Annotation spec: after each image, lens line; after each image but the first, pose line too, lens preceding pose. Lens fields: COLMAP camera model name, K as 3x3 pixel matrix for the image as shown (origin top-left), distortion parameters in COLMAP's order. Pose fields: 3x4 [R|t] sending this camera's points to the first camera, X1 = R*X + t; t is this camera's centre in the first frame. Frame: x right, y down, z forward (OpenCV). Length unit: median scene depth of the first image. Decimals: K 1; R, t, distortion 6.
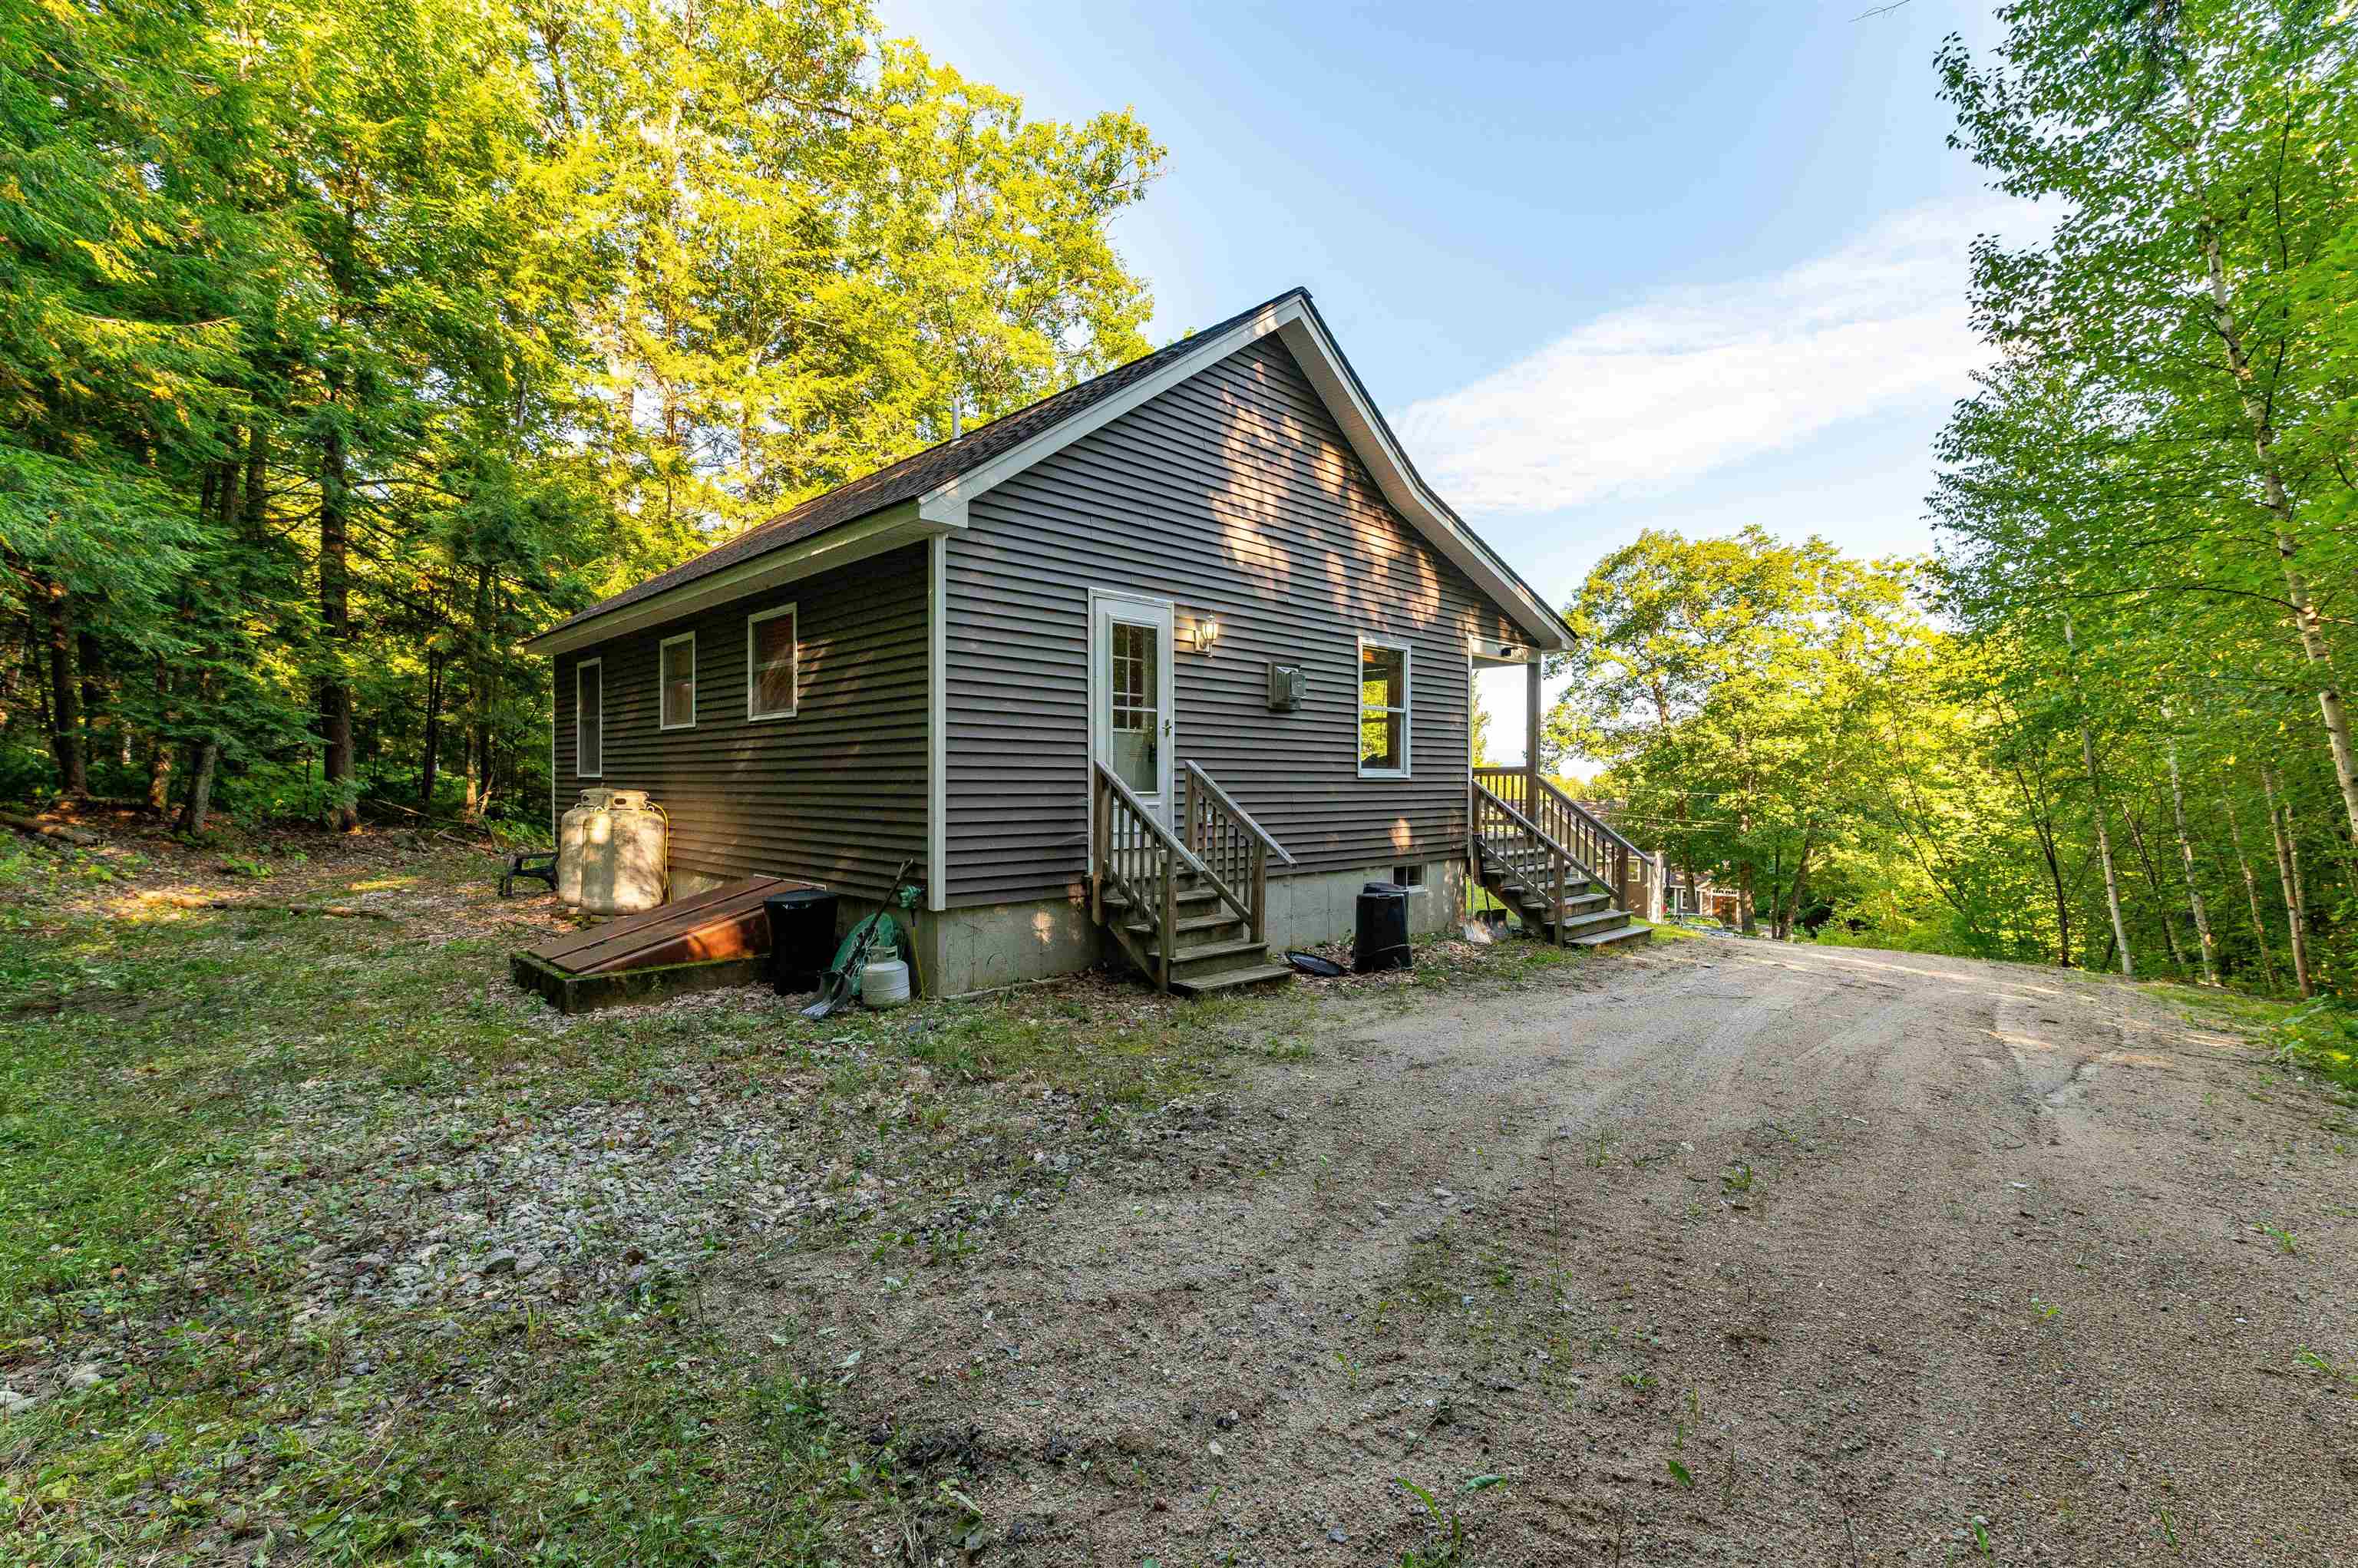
lens RADIAL K [[1020.9, 0, 1181.3], [0, 1020.9, 785.3], [0, 0, 1]] dist [-0.000659, 0.000590]
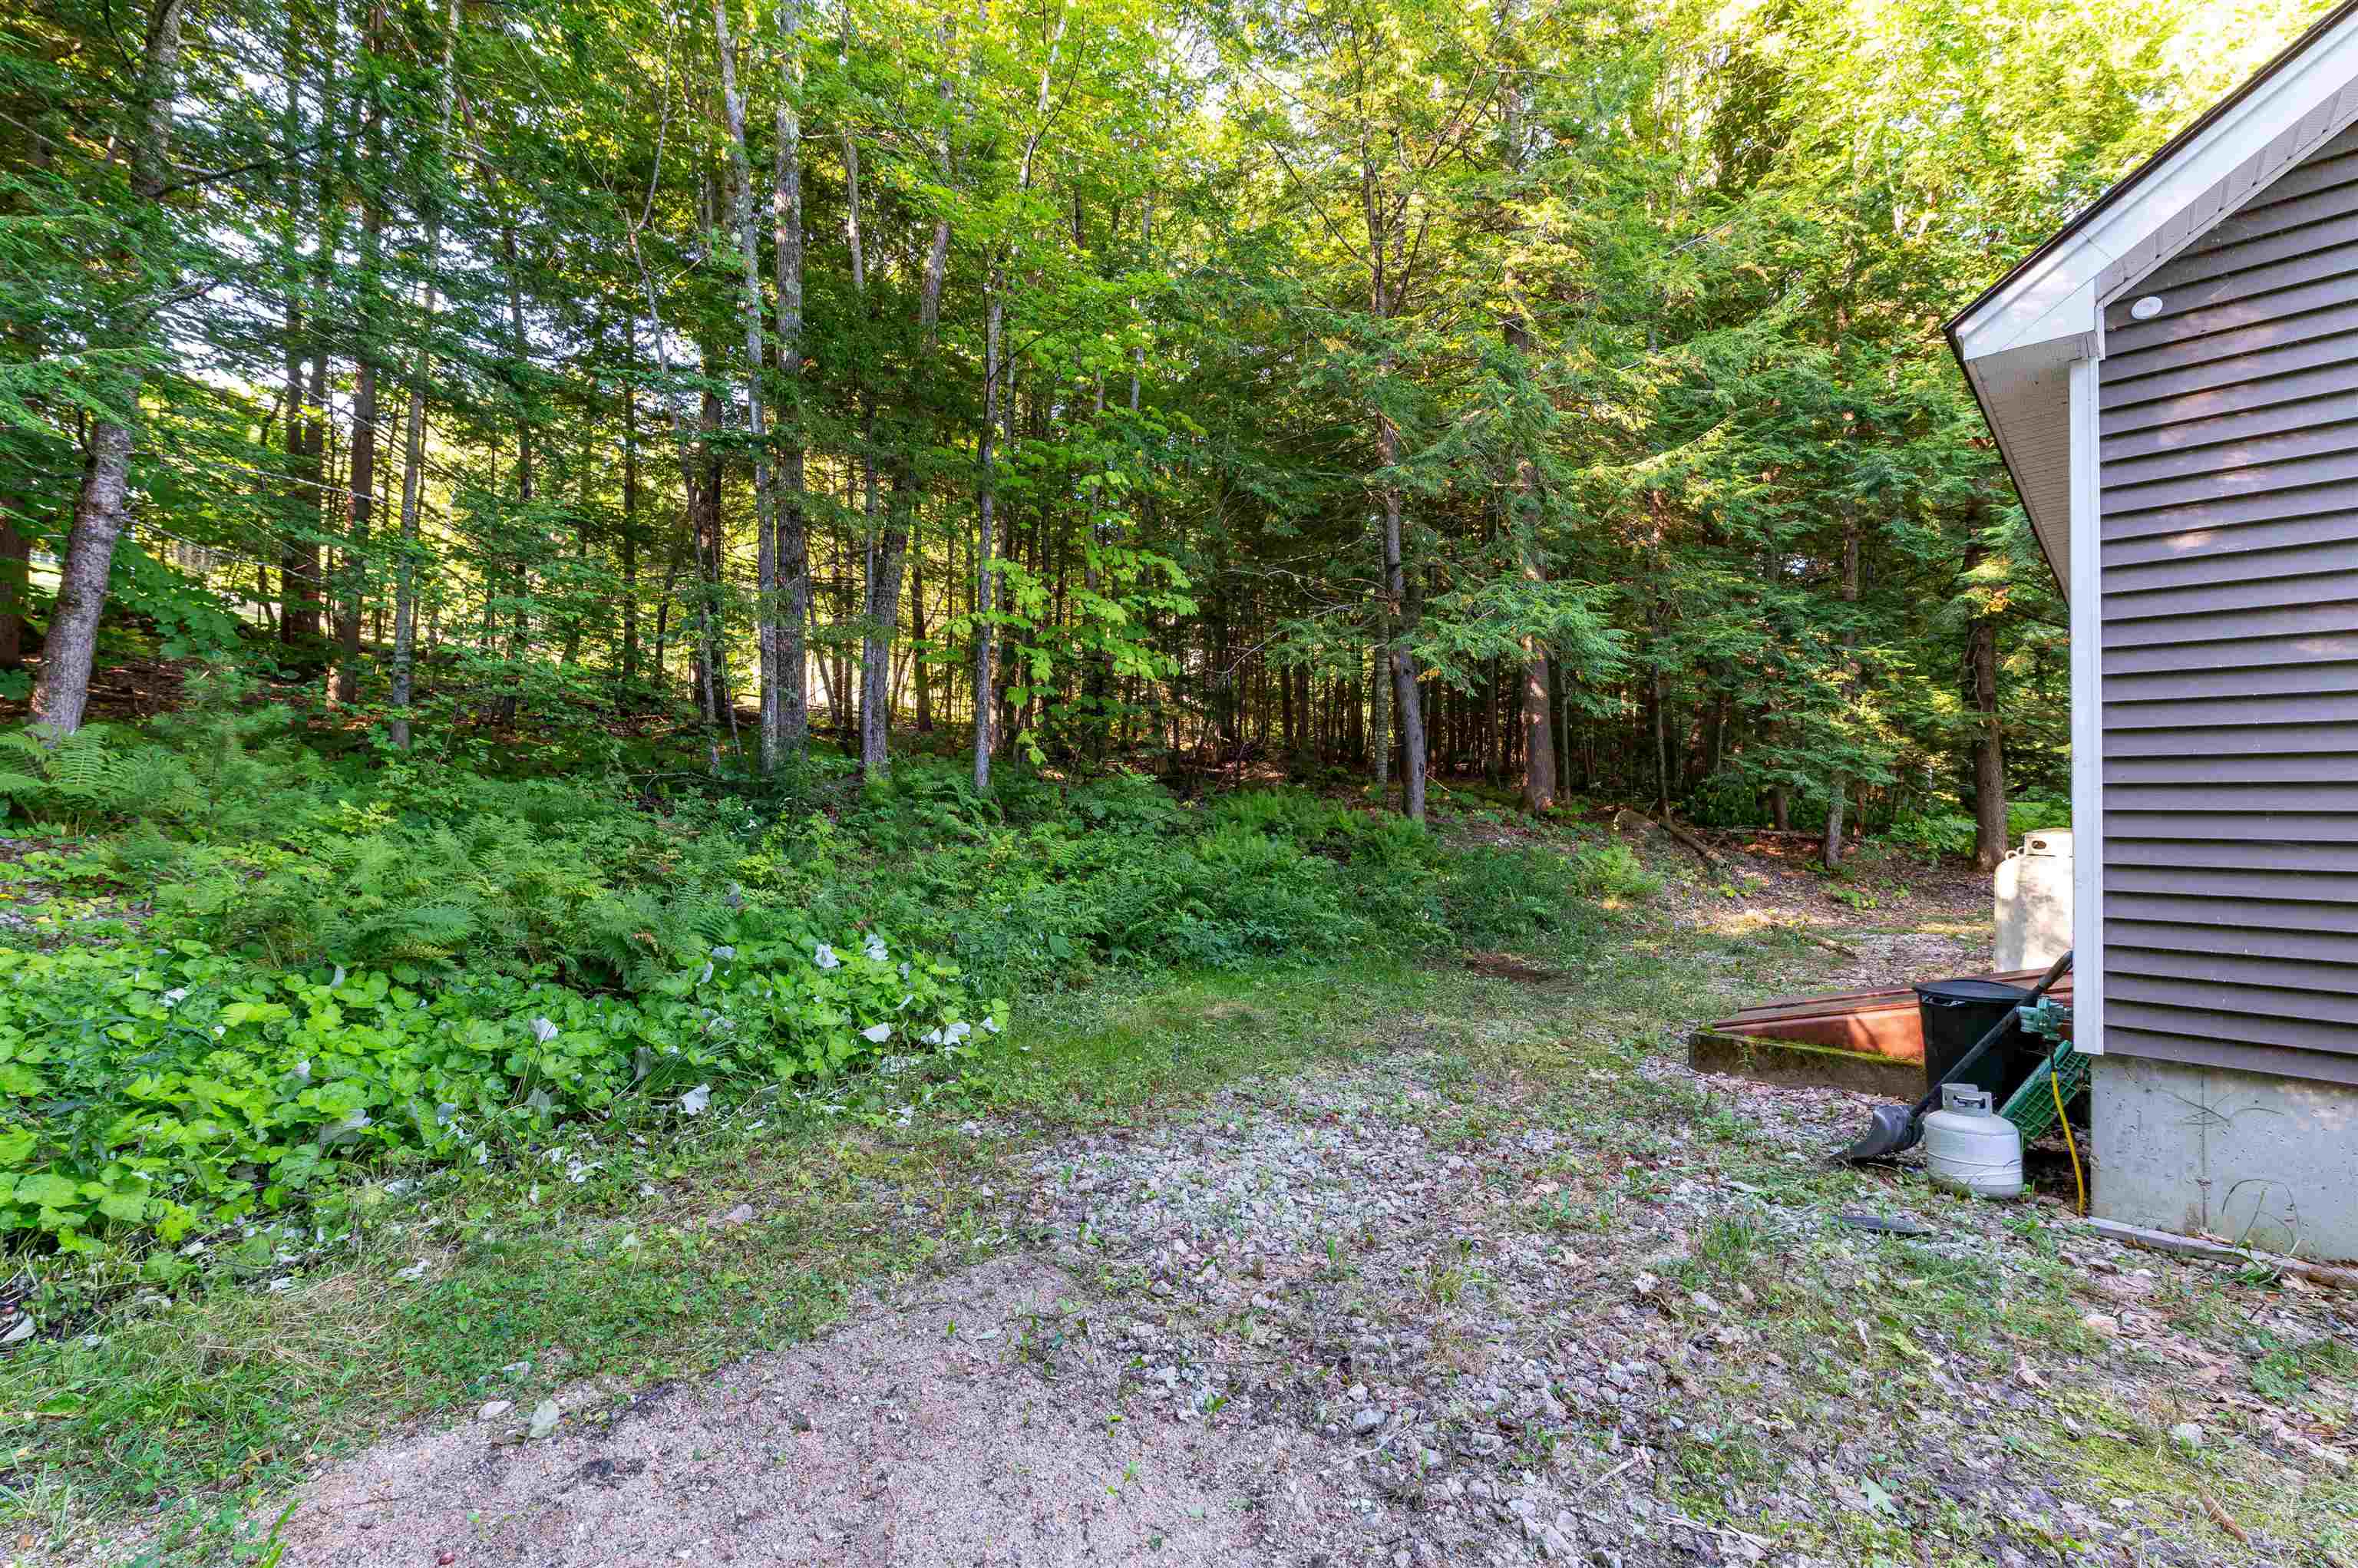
lens RADIAL K [[1020.9, 0, 1187.5], [0, 1020.9, 797.7], [0, 0, 1]] dist [-0.000659, 0.000590]
pose [[0.016694, -0.017491, -0.999708, 0.191246], [-0.014076, 0.999744, -0.017727, 0.002599], [0.999762, 0.014368, 0.016444, 0.334055]]
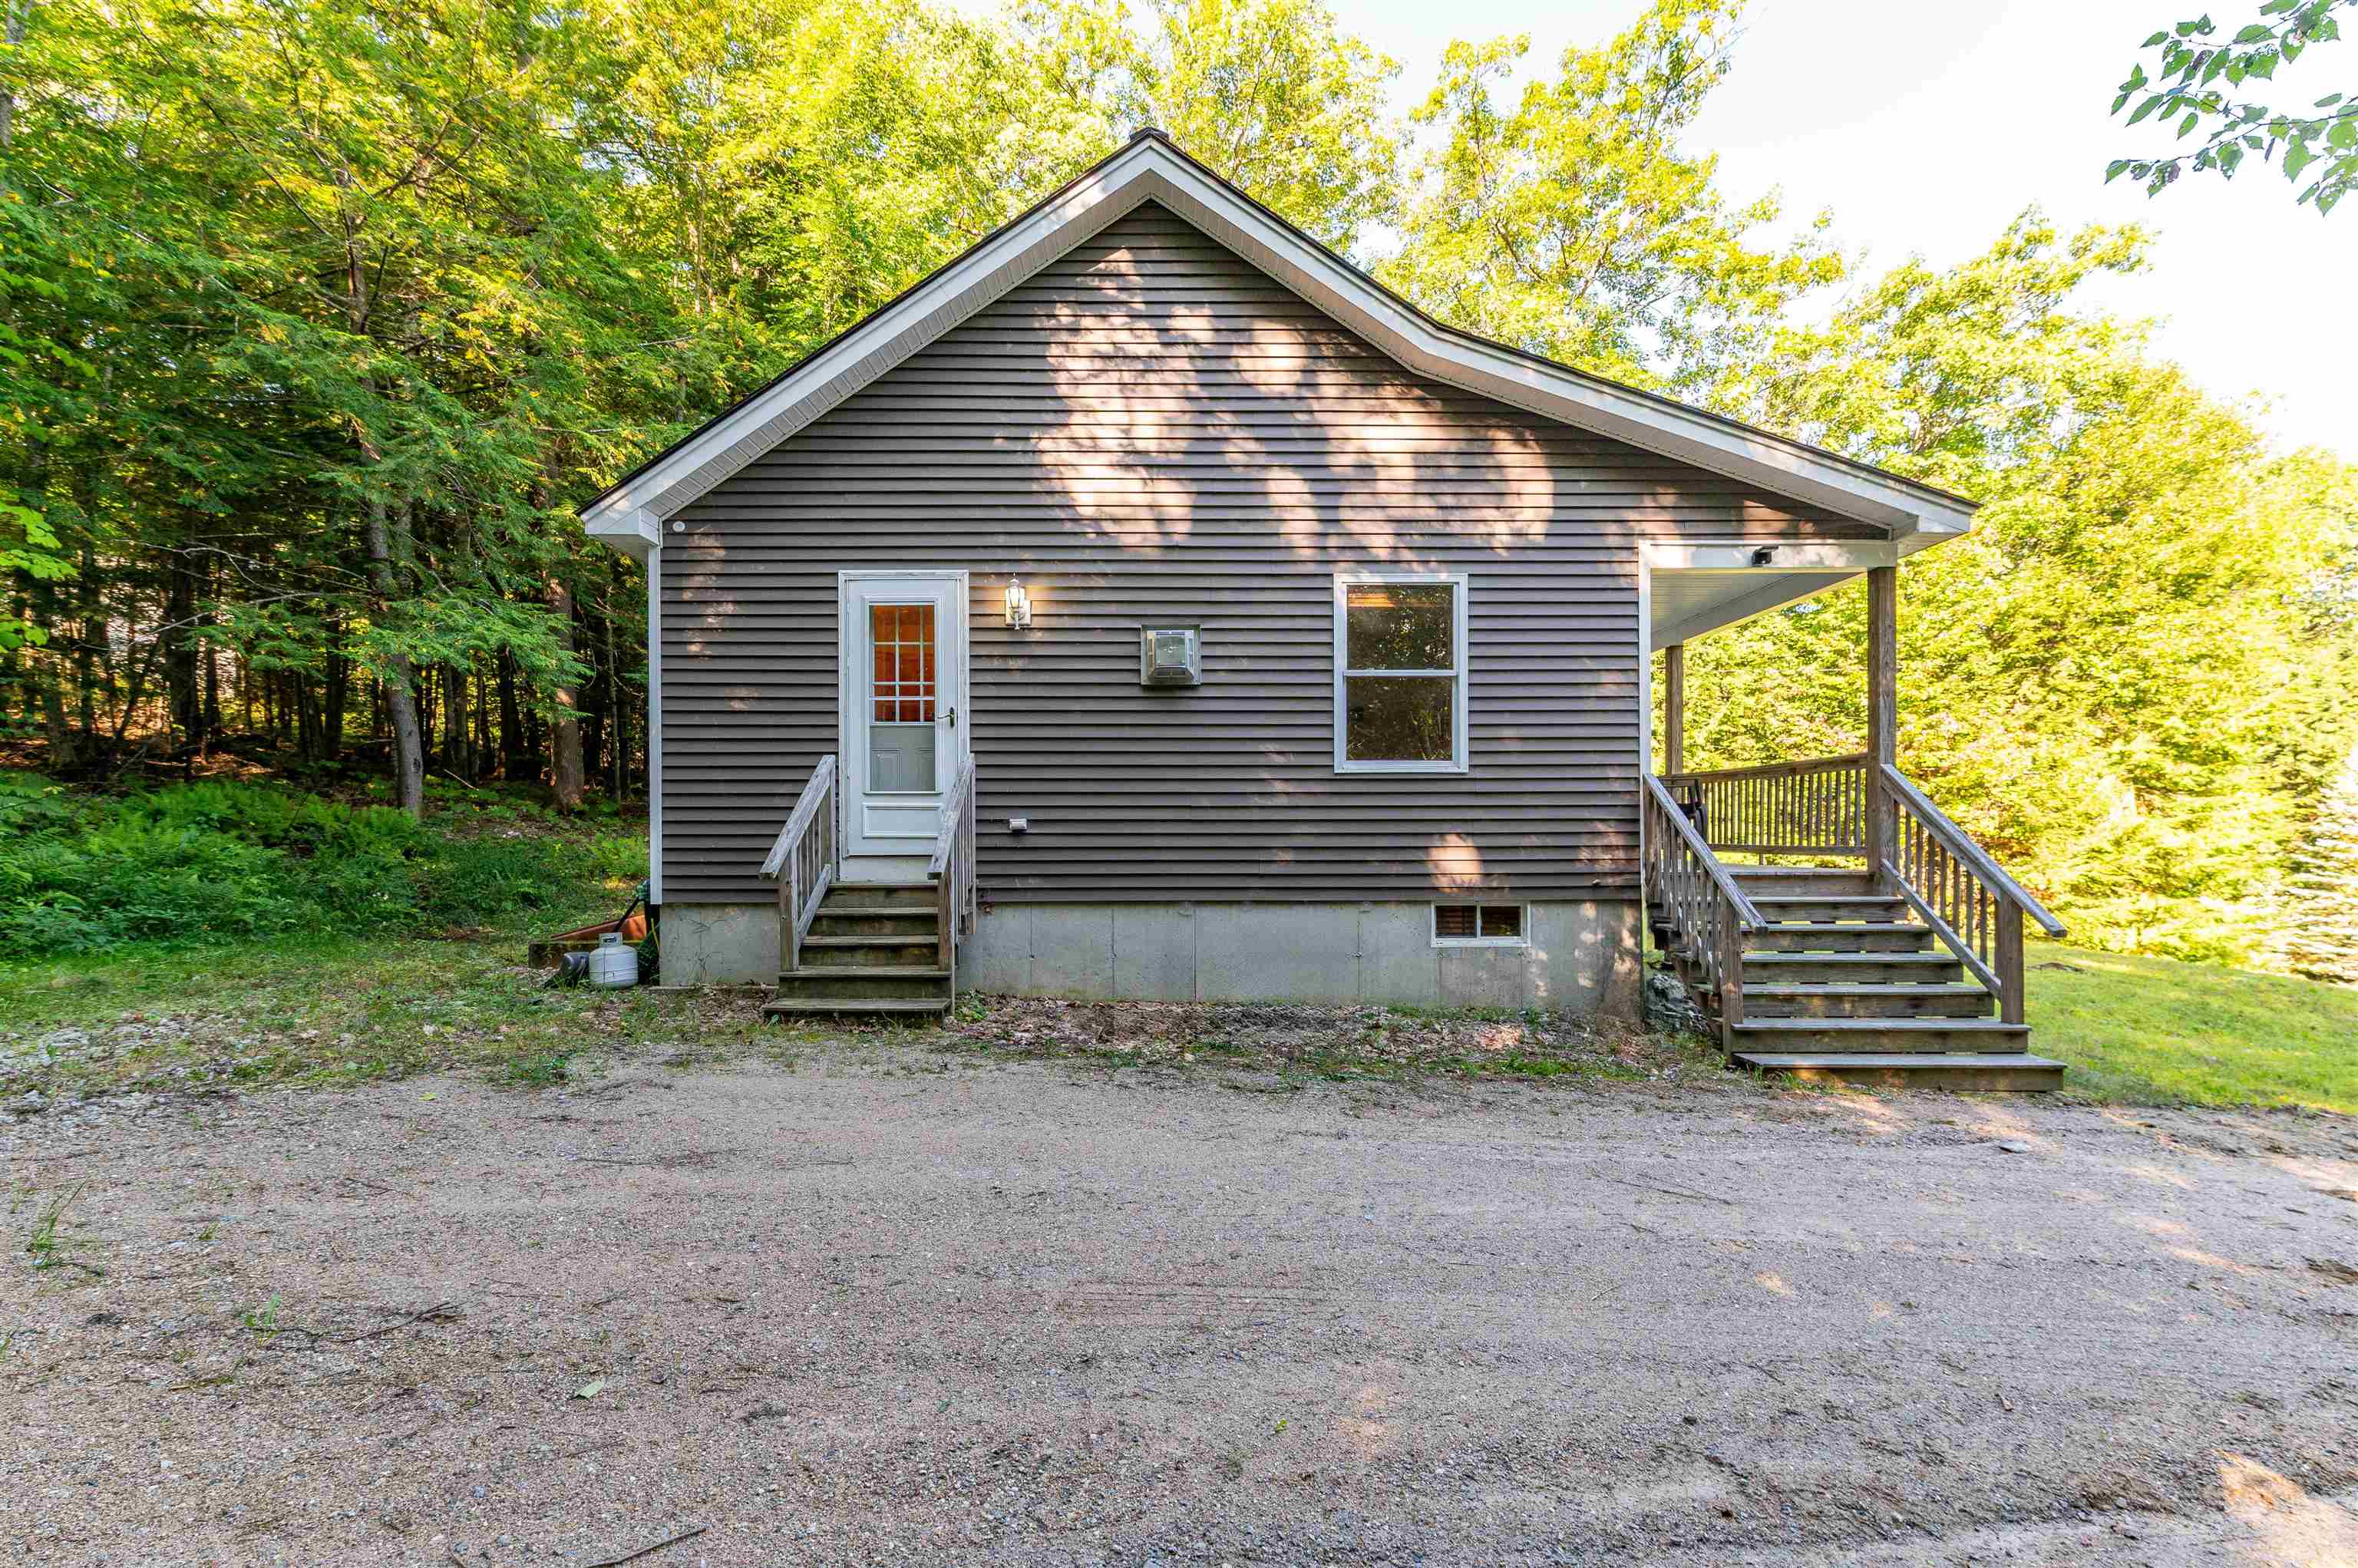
lens RADIAL K [[1020.9, 0, 1198.9], [0, 1020.9, 829.4], [0, 0, 1]] dist [-0.000659, 0.000590]
pose [[0.719376, -0.004013, -0.694609, 0.578454], [0.002229, 0.999991, -0.003469, 0.032735], [0.694617, 0.000948, 0.719379, 0.410096]]
